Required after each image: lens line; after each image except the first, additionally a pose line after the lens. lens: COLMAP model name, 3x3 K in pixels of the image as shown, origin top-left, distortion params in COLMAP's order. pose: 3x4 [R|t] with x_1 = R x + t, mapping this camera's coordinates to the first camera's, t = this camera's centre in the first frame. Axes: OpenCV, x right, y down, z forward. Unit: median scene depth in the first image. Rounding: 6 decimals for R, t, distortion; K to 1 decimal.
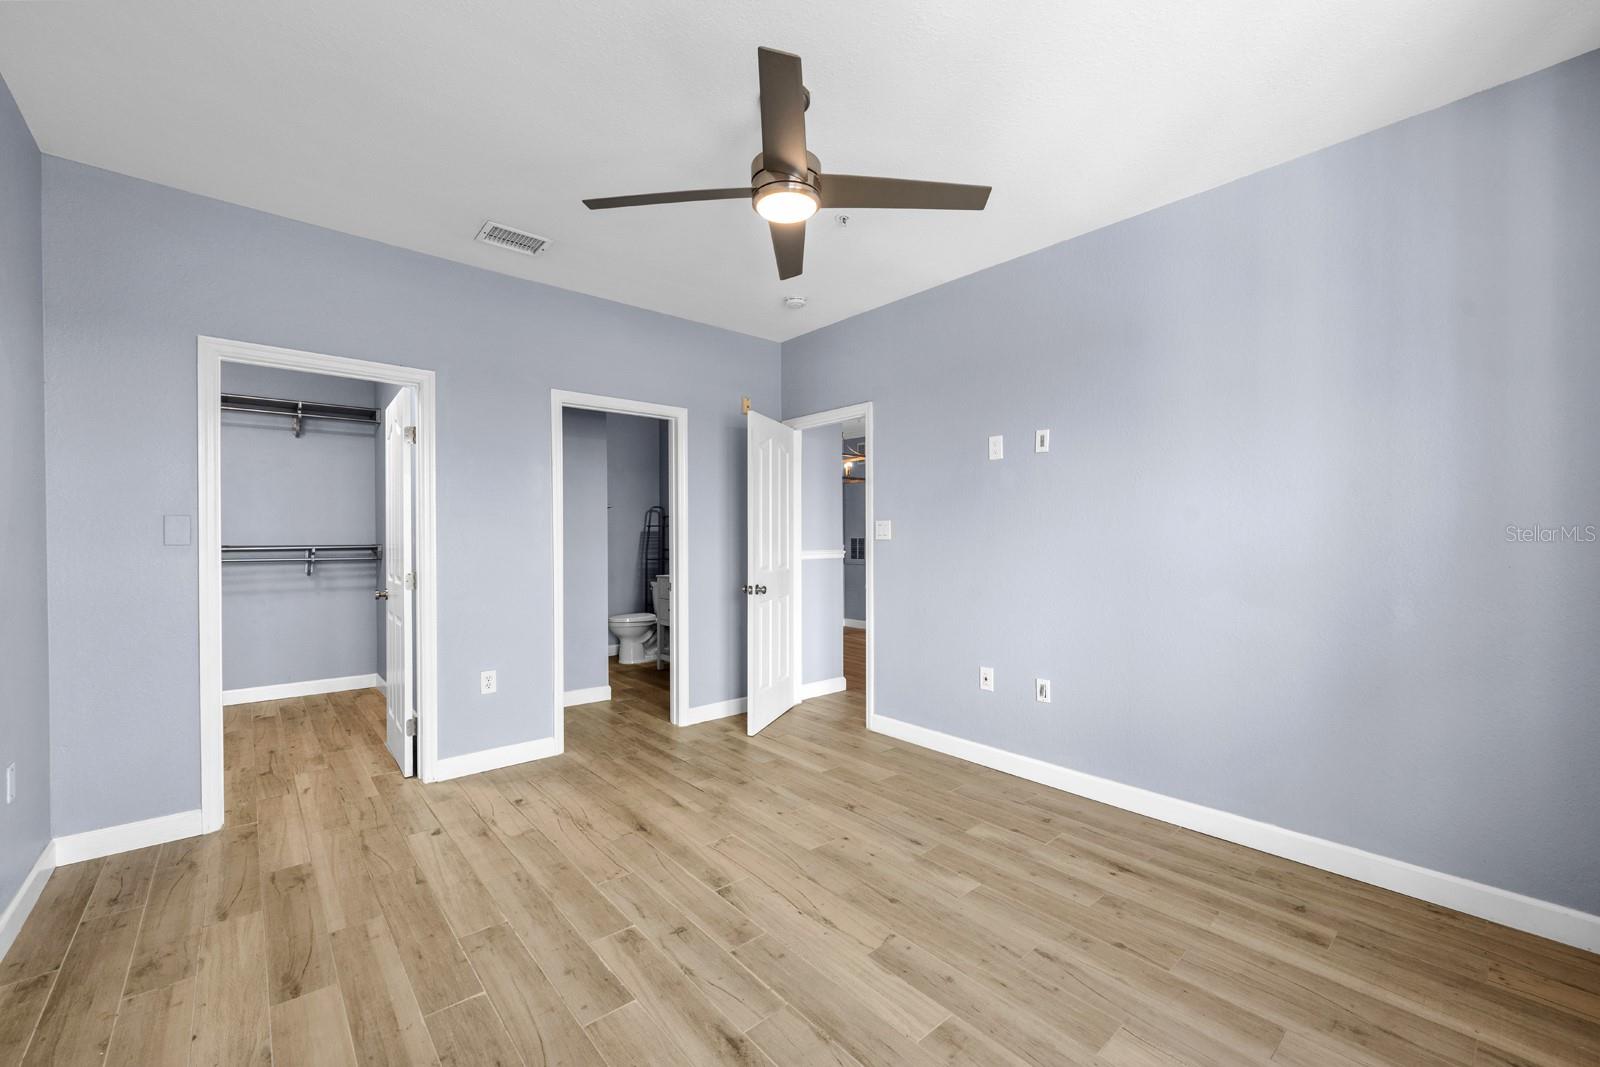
lens RADIAL K [[648.9, 0, 795.0], [0, 648.9, 533.5], [0, 0, 1]] dist [0.000426, 0.000096]
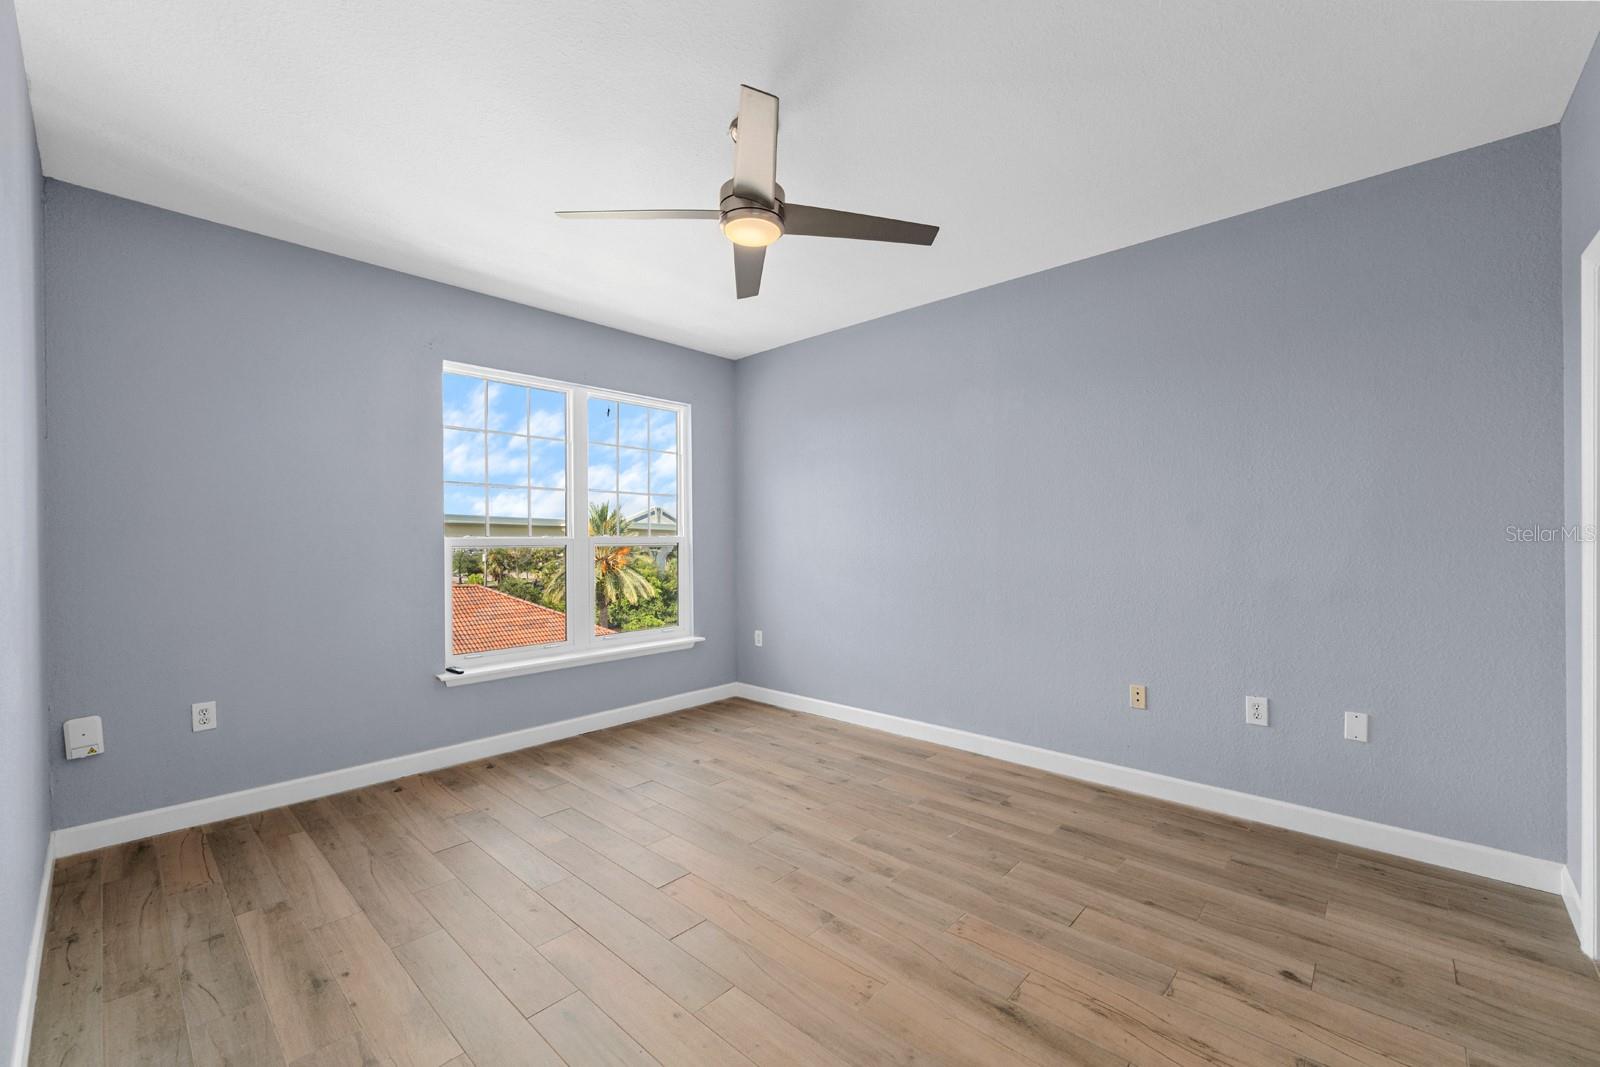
lens RADIAL K [[648.9, 0, 791.1], [0, 648.9, 540.8], [0, 0, 1]] dist [0.000426, 0.000096]
pose [[-0.994791, 0.007266, -0.101672, 0.034990], [0.007547, 0.999969, -0.002375, 0.008636], [0.101652, -0.003130, -0.994815, 1.997861]]
